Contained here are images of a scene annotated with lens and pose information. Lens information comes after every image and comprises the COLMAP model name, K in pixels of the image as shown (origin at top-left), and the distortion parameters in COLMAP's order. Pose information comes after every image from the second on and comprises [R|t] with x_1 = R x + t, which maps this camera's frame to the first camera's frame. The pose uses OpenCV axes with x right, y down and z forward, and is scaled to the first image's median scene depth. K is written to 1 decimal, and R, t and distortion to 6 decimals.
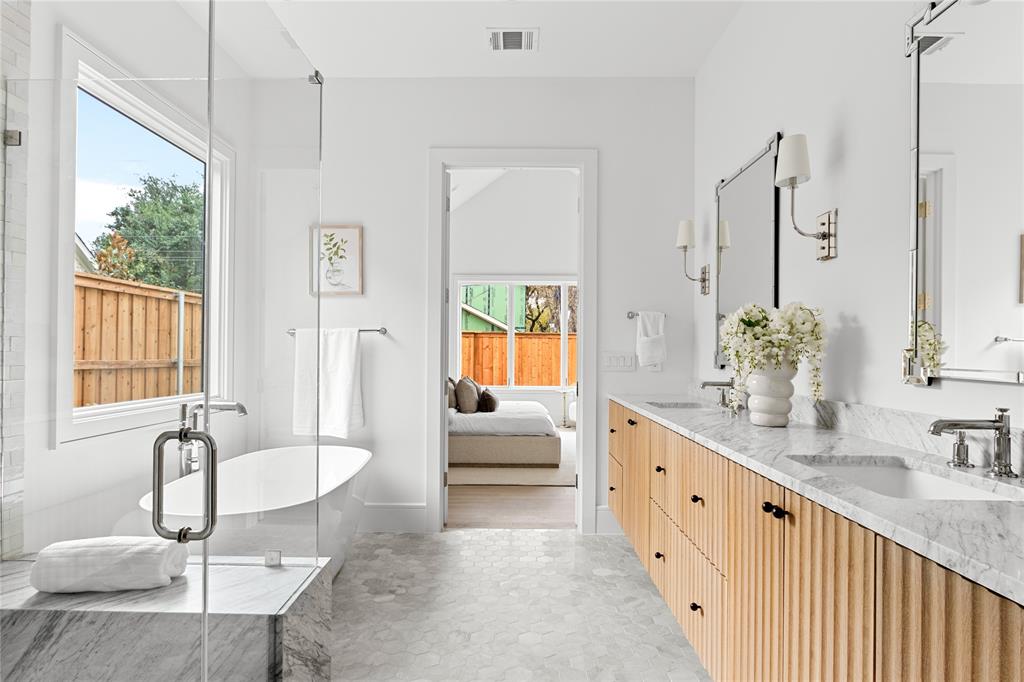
lens RADIAL K [[587.2, 0, 509.8], [0, 587.2, 346.0], [0, 0, 1]] dist [-0.004329, 0.001094]
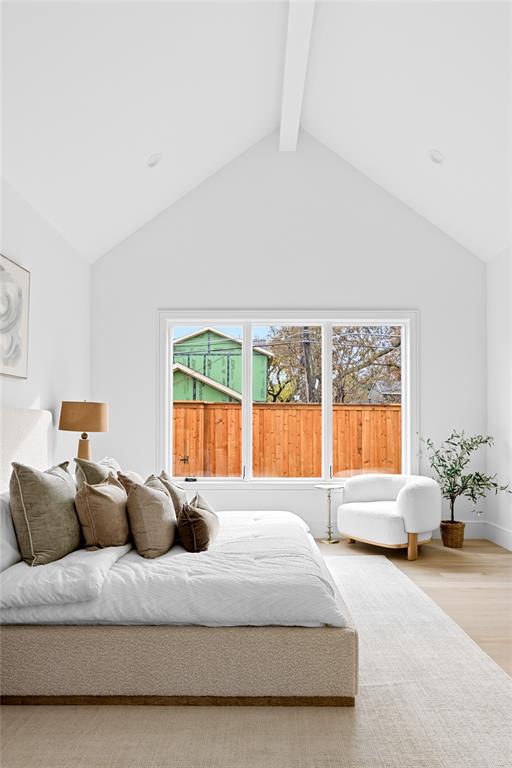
lens RADIAL K [[511.8, 0, 235.8], [0, 511.8, 419.6], [0, 0, 1]] dist [-0.002702, 0.002536]
pose [[0.999447, -0.003782, -0.033038, 0.006001], [0.003619, 0.999981, -0.004983, 0.003439], [0.033056, 0.004861, 0.999442, 0.293893]]
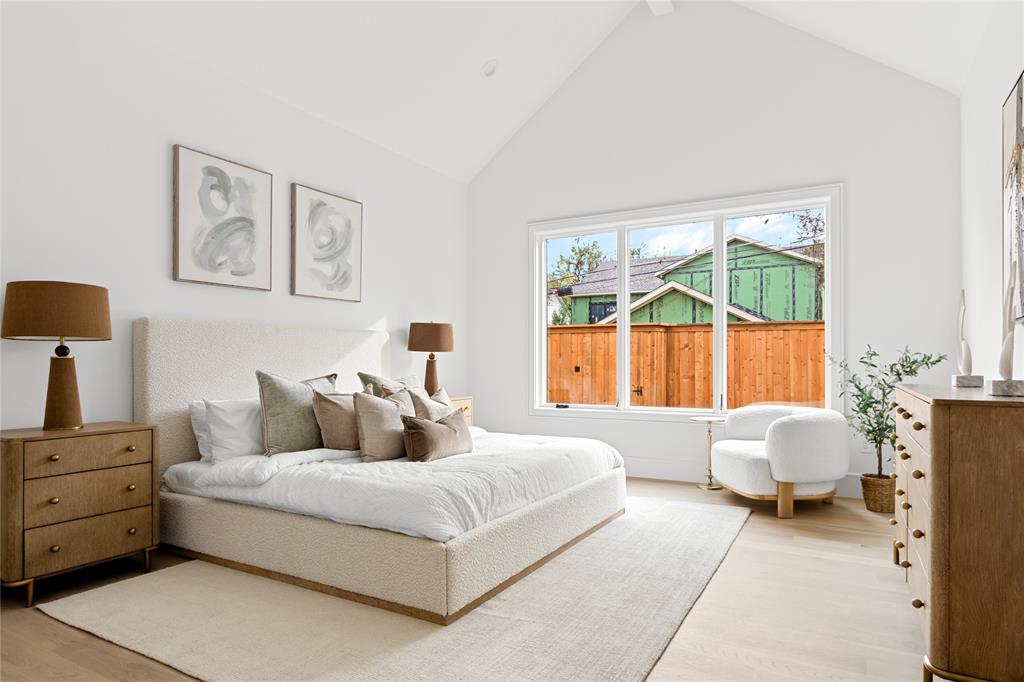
lens RADIAL K [[587.2, 0, 529.3], [0, 587.2, 360.0], [0, 0, 1]] dist [-0.004329, 0.001094]
pose [[0.860839, -0.007988, -0.508815, 0.151575], [0.010440, 0.999944, 0.001965, 0.014647], [0.508771, -0.007003, 0.860873, 0.321001]]
